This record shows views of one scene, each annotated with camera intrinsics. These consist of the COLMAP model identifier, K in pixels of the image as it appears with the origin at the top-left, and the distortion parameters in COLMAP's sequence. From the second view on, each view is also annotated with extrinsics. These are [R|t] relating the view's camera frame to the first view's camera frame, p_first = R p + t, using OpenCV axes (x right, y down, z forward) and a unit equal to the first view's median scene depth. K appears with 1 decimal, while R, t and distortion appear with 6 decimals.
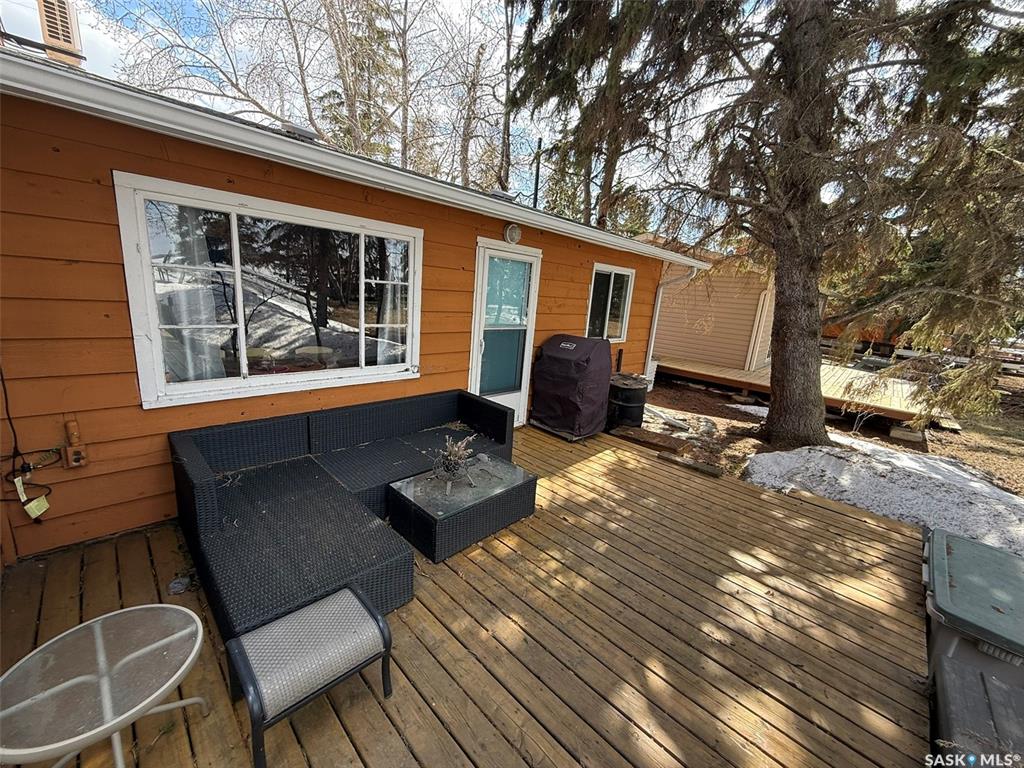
lens RADIAL K [[406.2, 0, 518.6], [0, 406.2, 379.3], [0, 0, 1]] dist [0.000031, -0.000004]
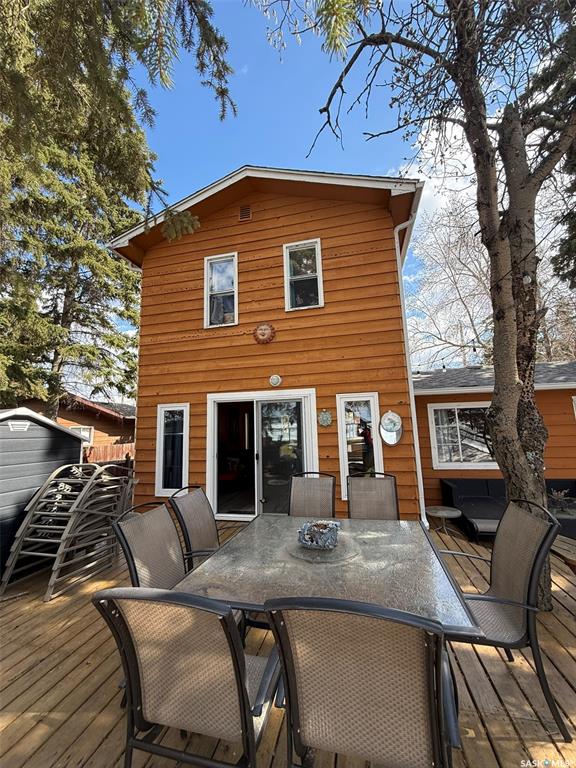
lens RADIAL K [[304.7, 0, 289.4], [0, 304.7, 379.2], [0, 0, 1]] dist [0.000031, -0.000004]
pose [[0.505484, -0.227127, -0.832406, 0.169656], [-0.120041, 0.936838, -0.328518, 0.081769], [0.854445, 0.265984, 0.446292, -0.308913]]
